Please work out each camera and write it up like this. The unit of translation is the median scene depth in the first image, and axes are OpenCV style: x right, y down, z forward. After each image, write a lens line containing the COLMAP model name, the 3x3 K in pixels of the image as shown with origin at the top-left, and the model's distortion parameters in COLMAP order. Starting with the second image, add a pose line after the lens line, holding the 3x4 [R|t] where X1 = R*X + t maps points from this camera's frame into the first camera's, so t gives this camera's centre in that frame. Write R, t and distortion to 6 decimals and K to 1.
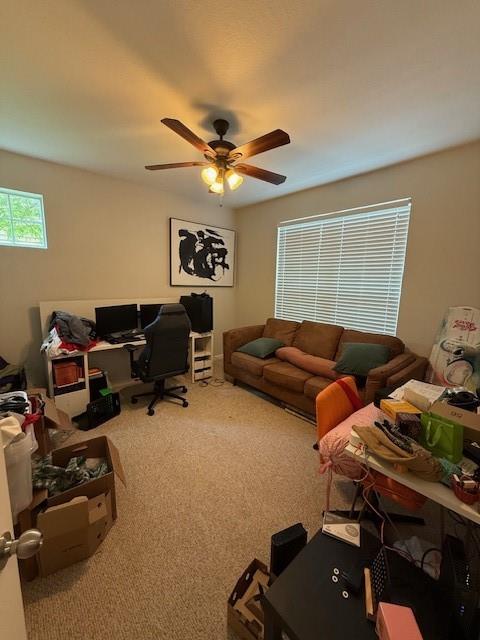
lens RADIAL K [[257.9, 0, 241.2], [0, 257.9, 319.3], [0, 0, 1]] dist [0.006792, -0.000301]
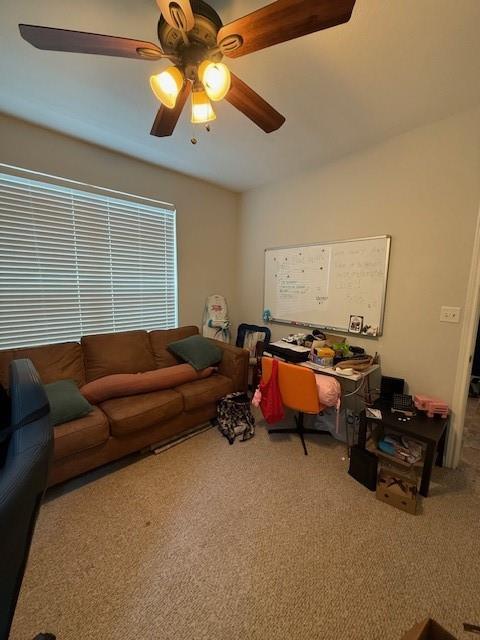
lens RADIAL K [[257.9, 0, 241.2], [0, 257.9, 319.3], [0, 0, 1]] dist [0.006792, -0.000301]
pose [[-0.018060, -0.161313, 0.986738, -0.521895], [0.141155, 0.976603, 0.162240, -0.113114], [-0.989823, 0.142213, 0.005133, 0.728167]]
